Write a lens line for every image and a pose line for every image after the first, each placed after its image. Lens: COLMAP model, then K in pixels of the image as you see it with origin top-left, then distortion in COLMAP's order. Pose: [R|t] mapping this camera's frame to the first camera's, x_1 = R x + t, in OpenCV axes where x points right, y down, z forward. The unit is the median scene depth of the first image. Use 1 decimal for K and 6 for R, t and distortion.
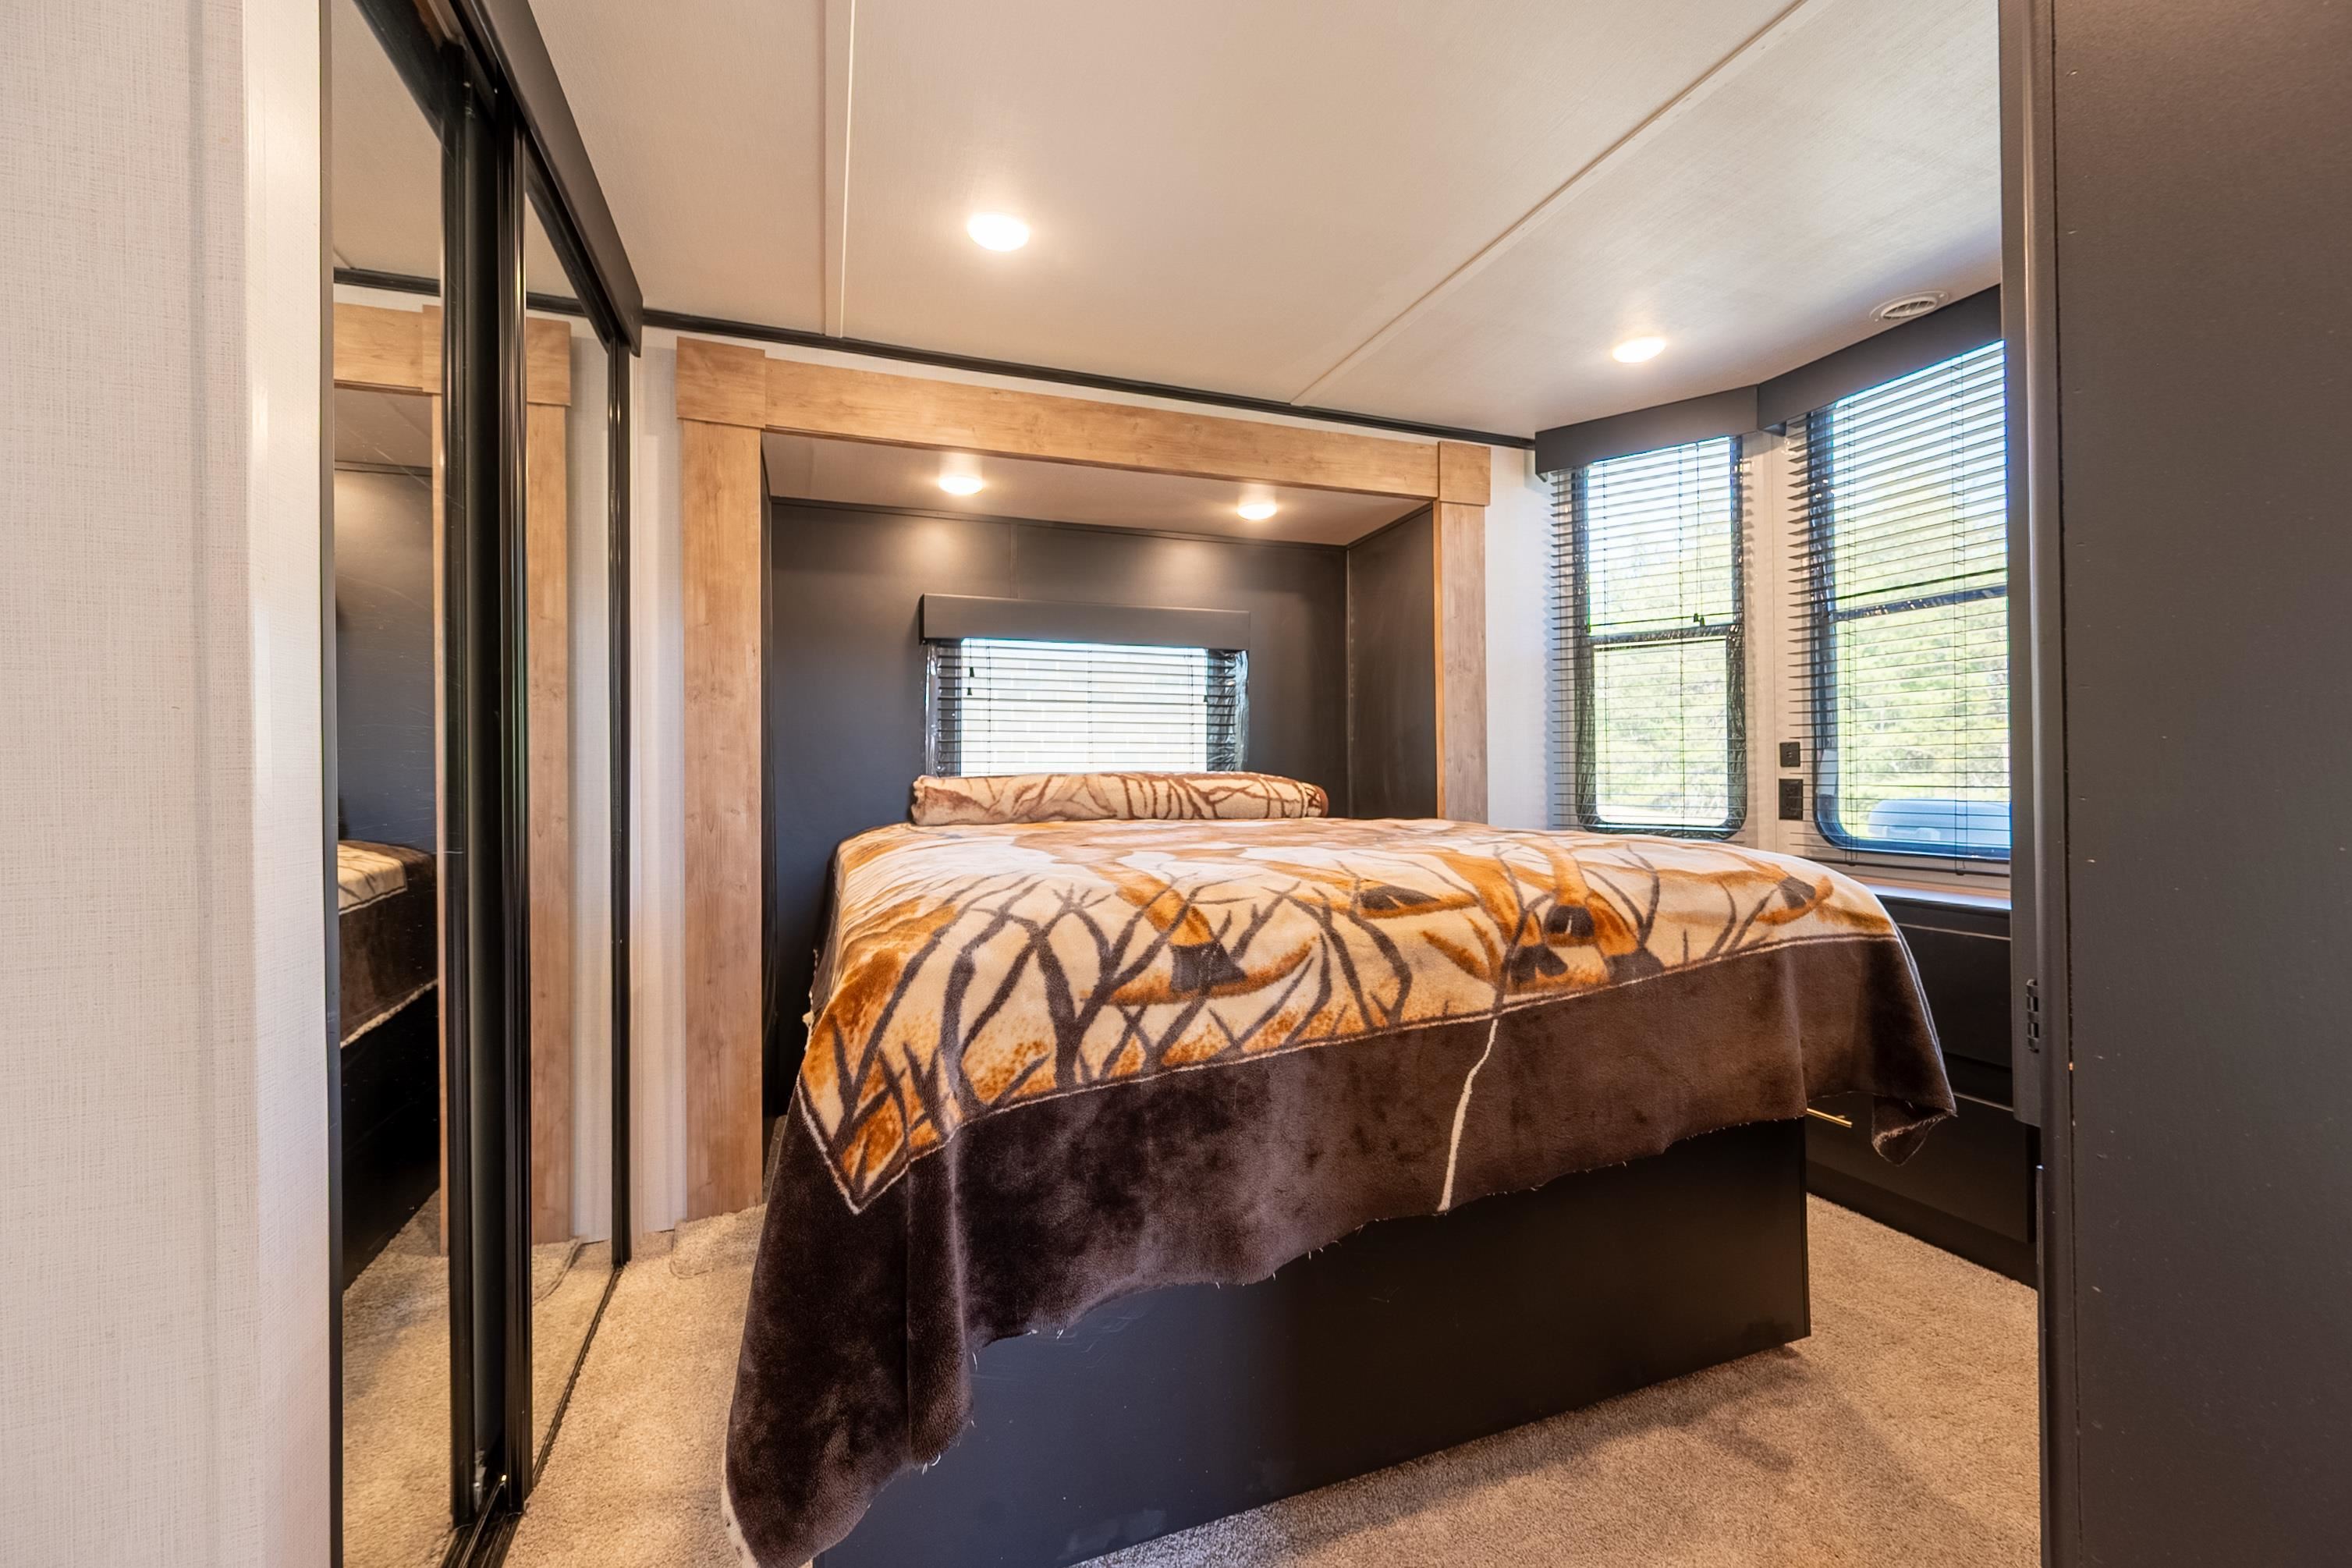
lens RADIAL K [[960.9, 0, 1172.8], [0, 960.9, 757.0], [0, 0, 1]] dist [0.000996, 0.000132]
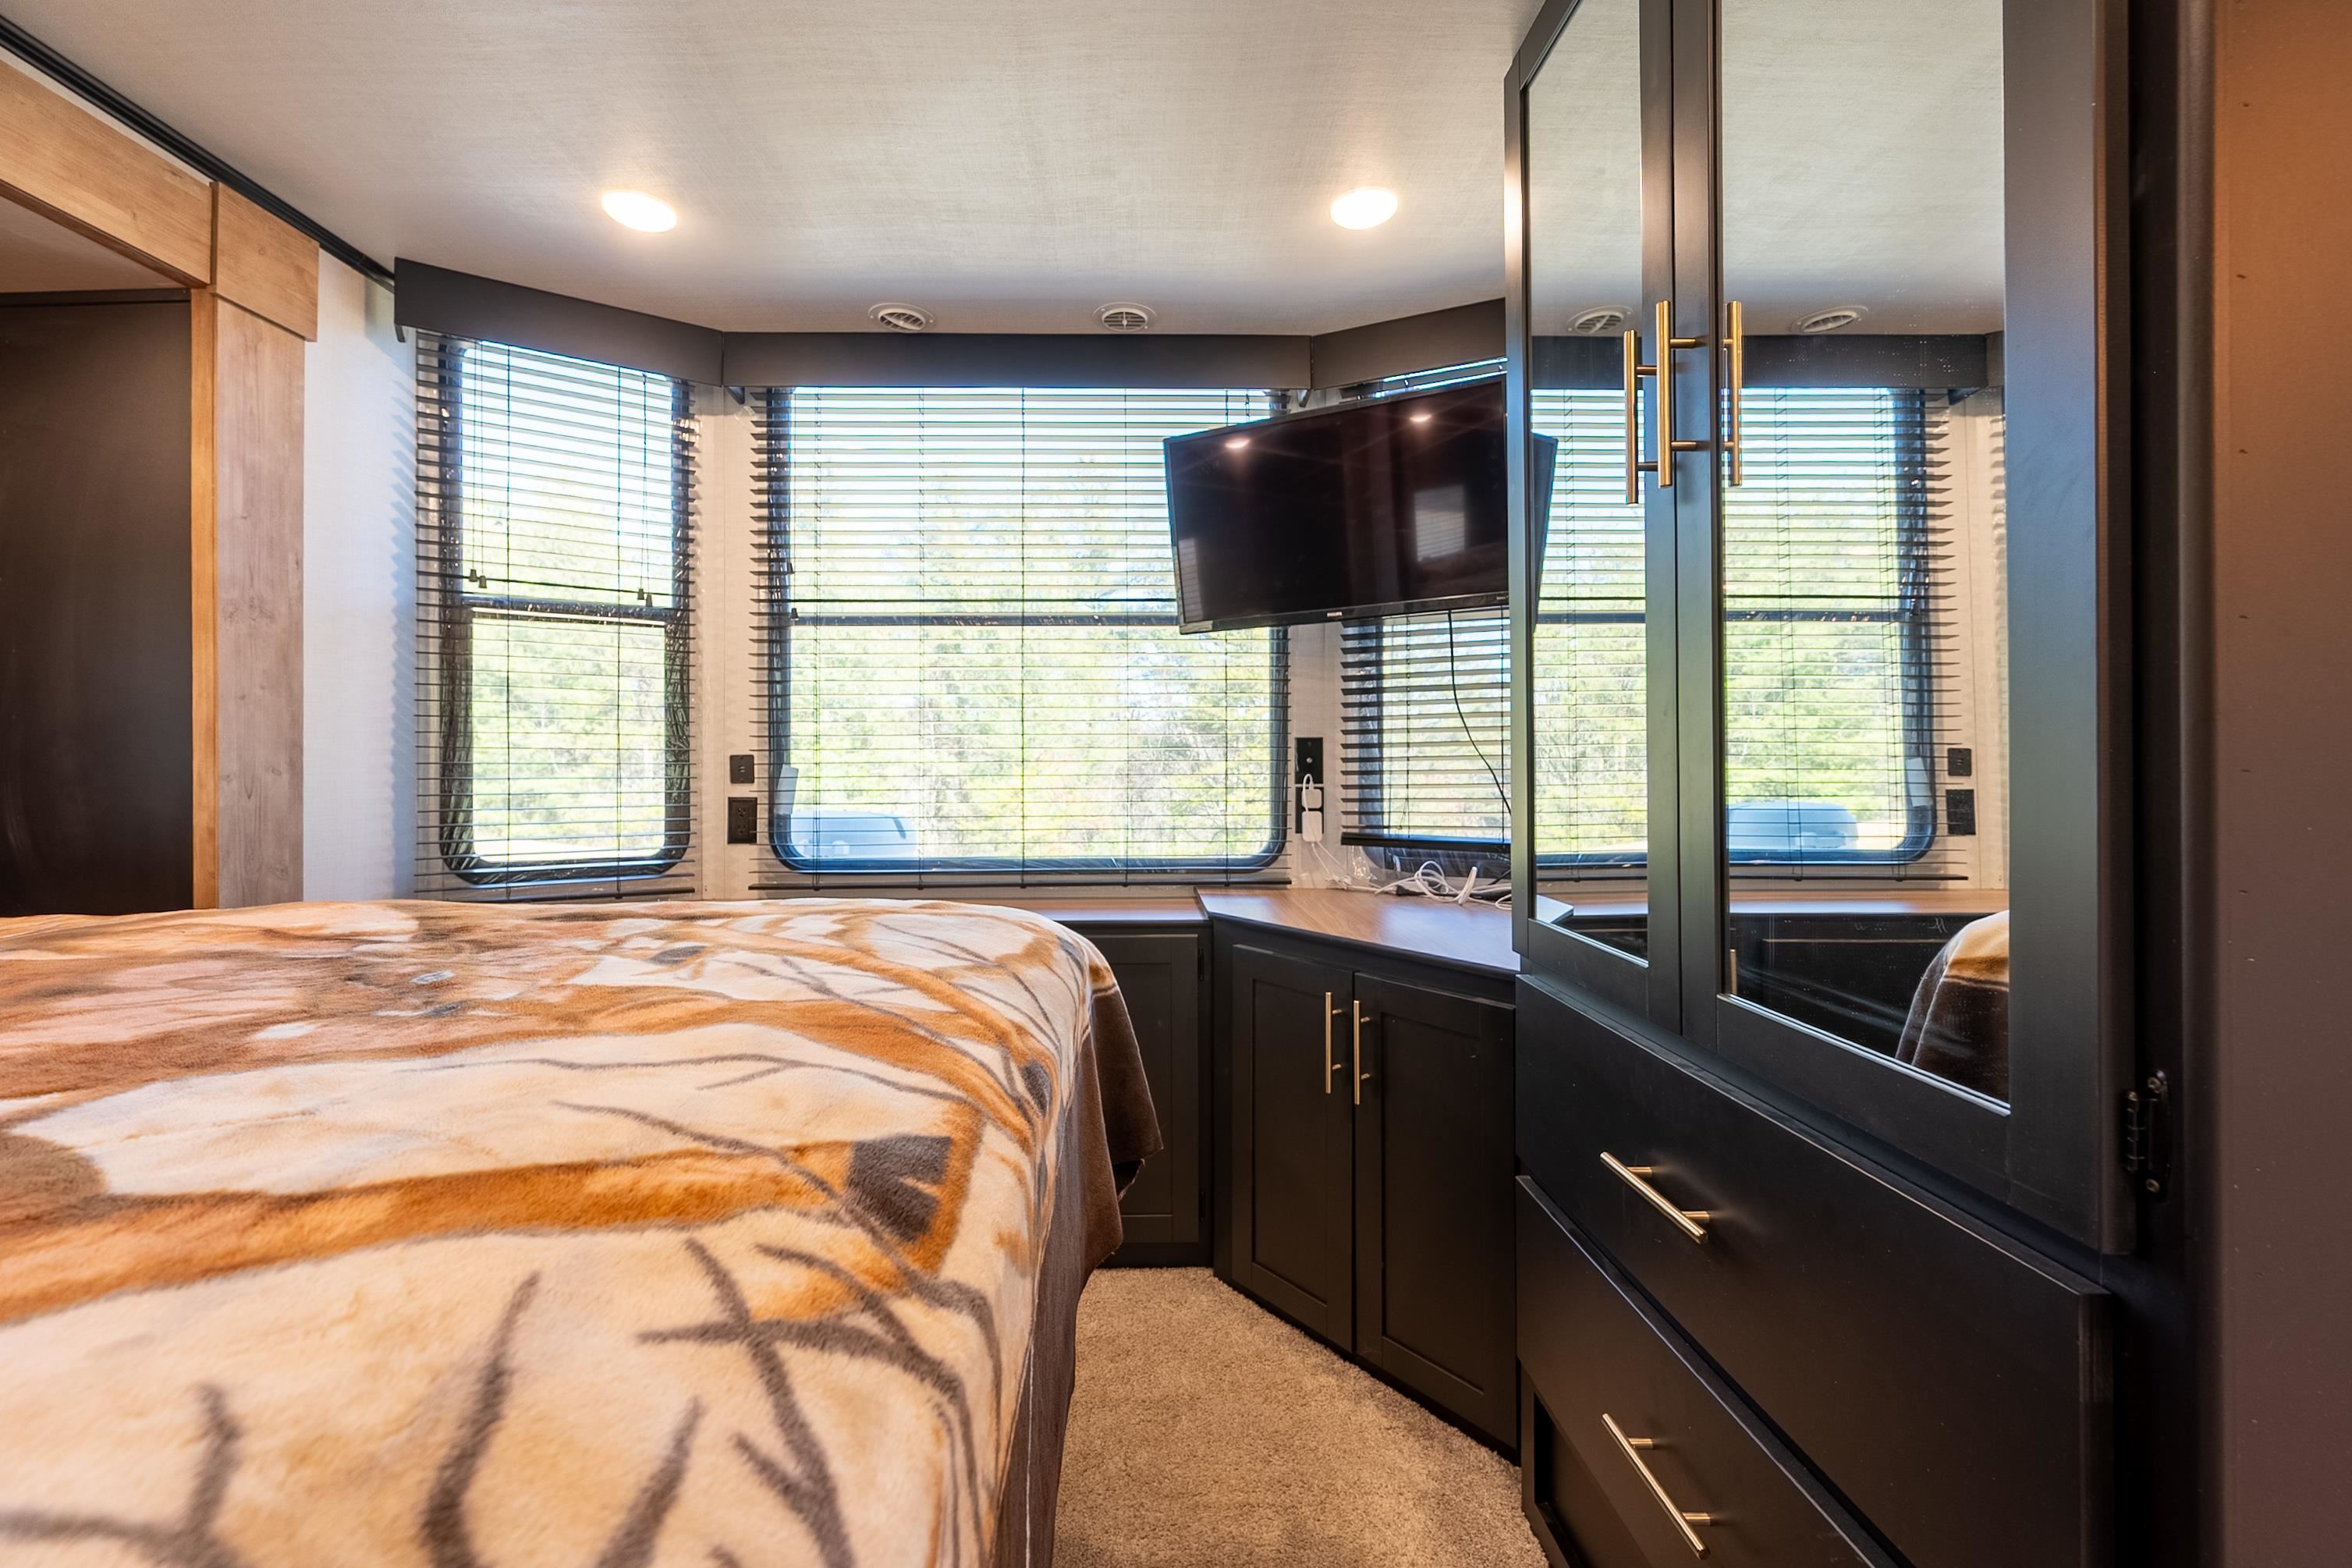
lens RADIAL K [[960.9, 0, 1172.8], [0, 960.9, 757.0], [0, 0, 1]] dist [0.000996, 0.000132]
pose [[0.316980, 0.010298, 0.948376, -0.061777], [-0.015807, 0.999860, -0.005574, -0.014764], [-0.948301, -0.013225, 0.317098, 0.342935]]
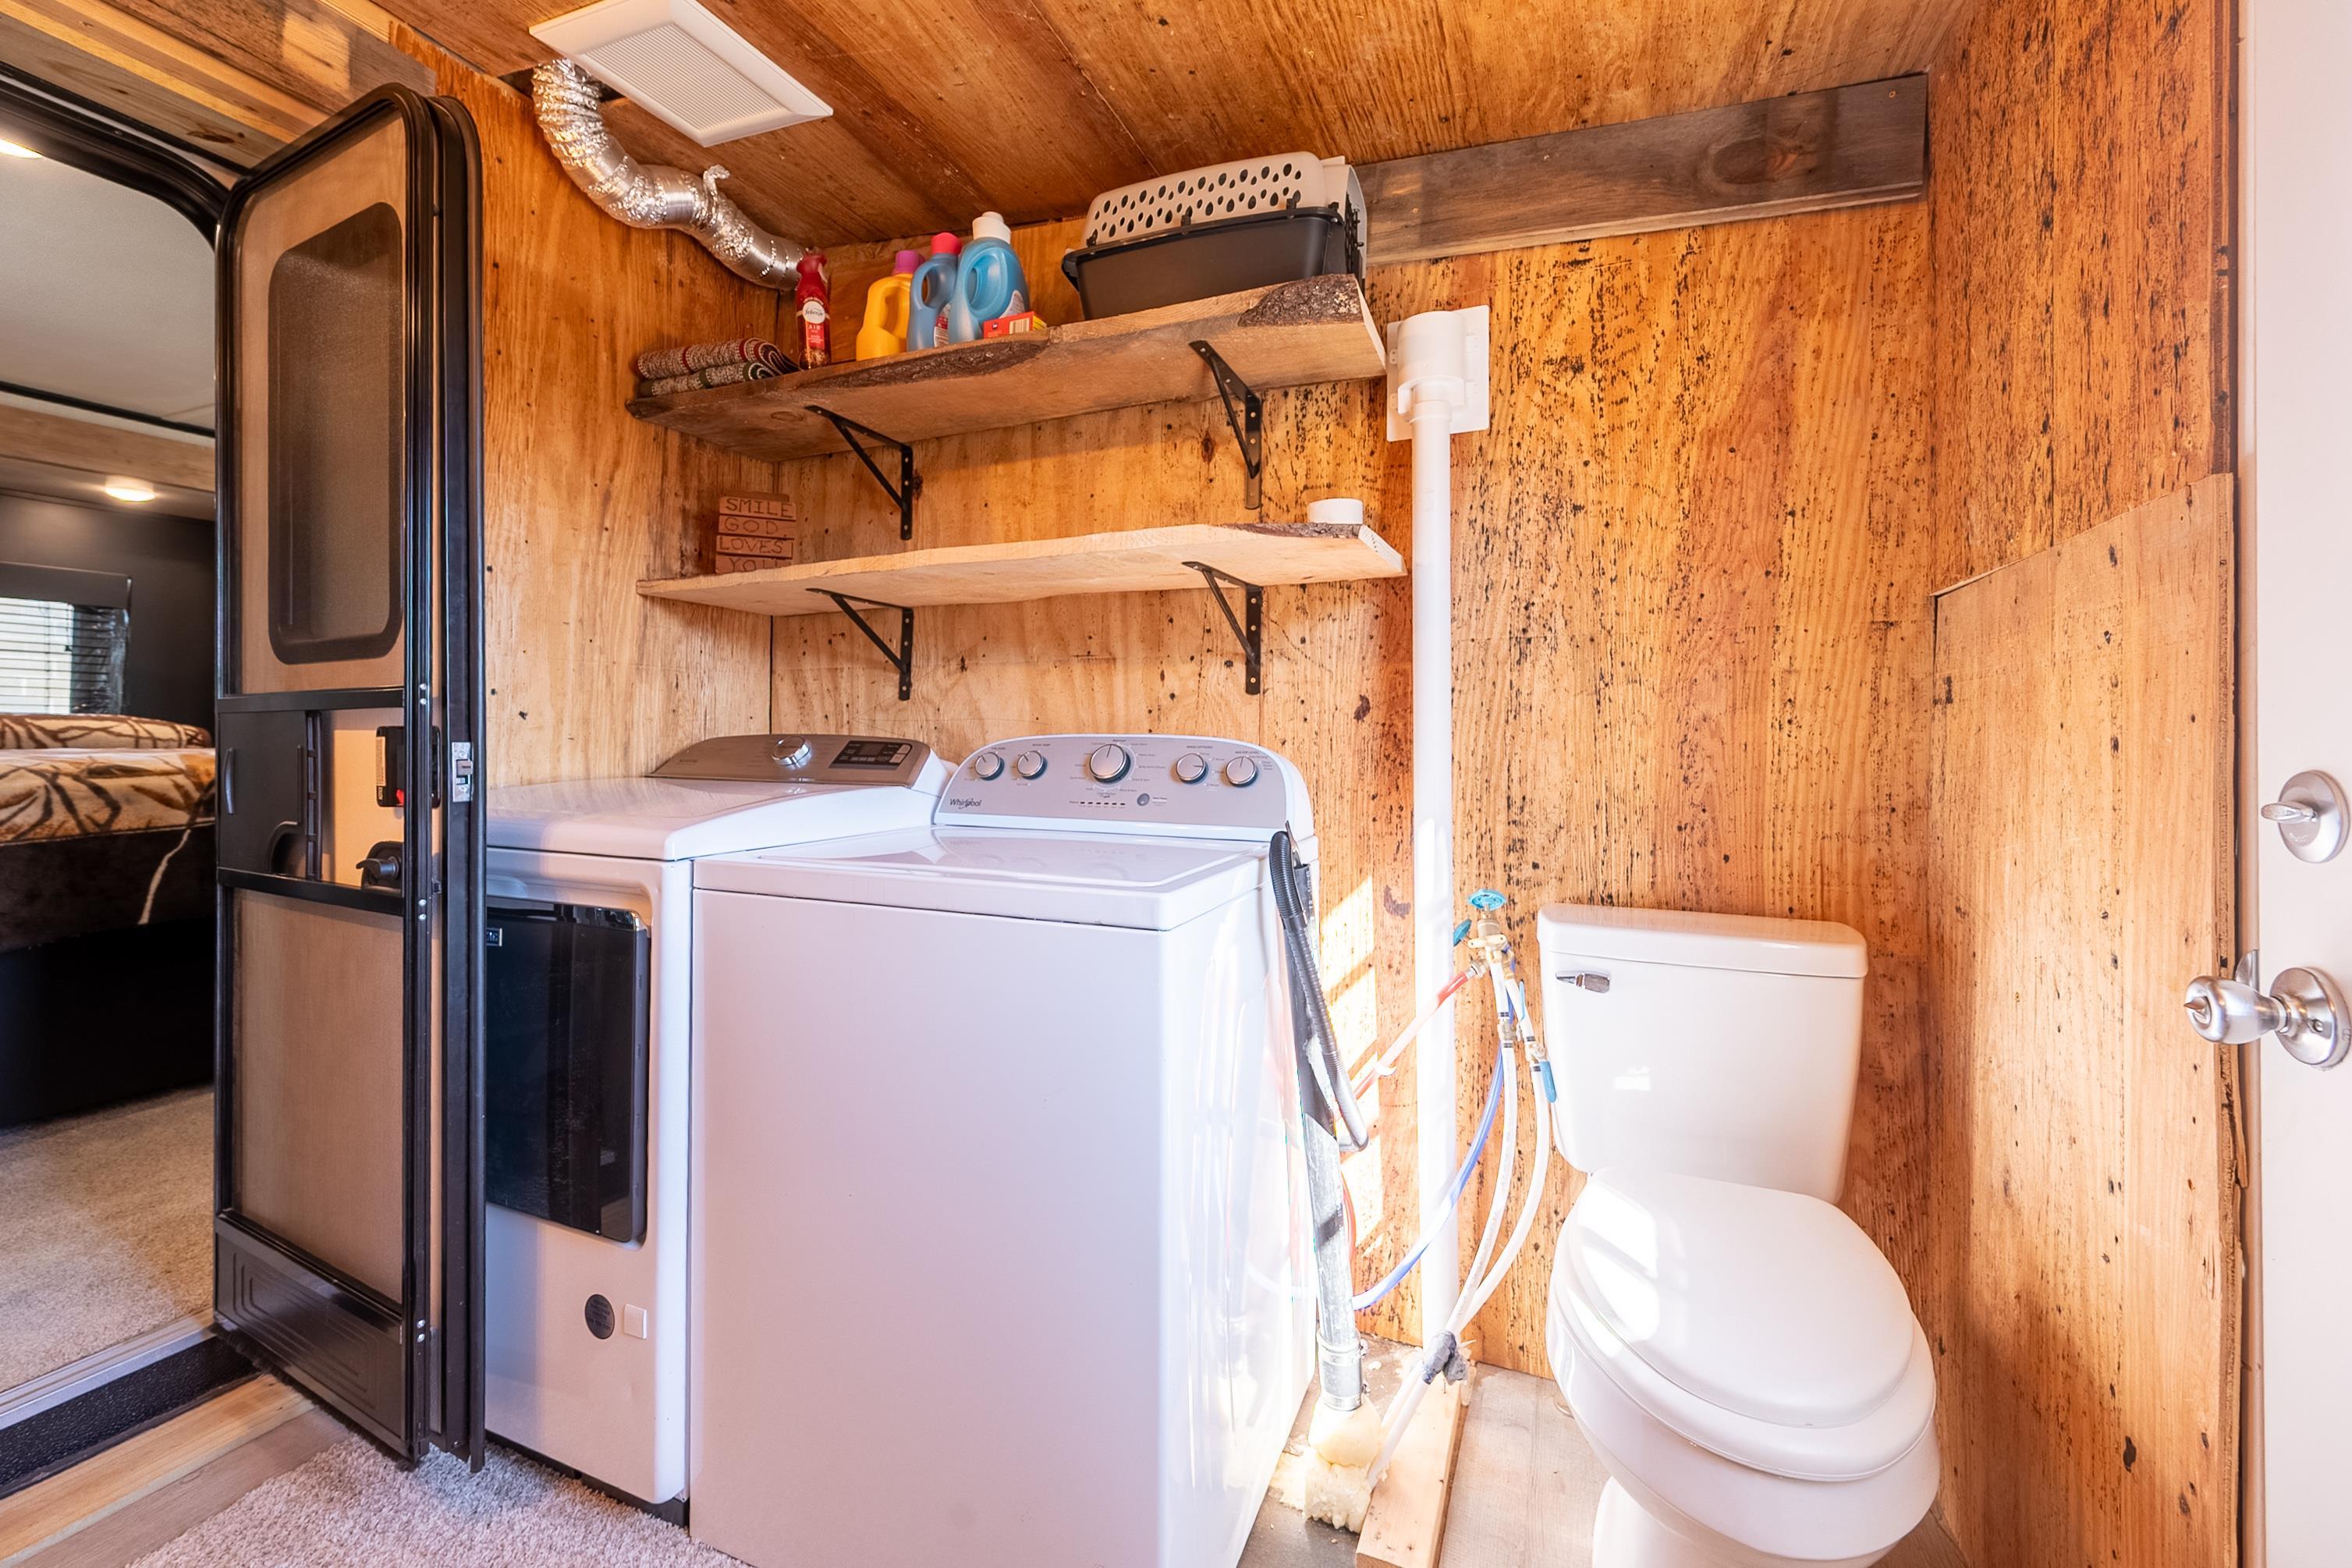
lens RADIAL K [[957.7, 0, 1173.7], [0, 957.7, 735.0], [0, 0, 1]] dist [-0.000350, -0.000026]
pose [[0.687024, 0.012787, 0.726522, 0.133782], [-0.019855, 0.999802, 0.001179, 0.015111], [-0.726364, -0.015236, 0.687142, -0.845888]]
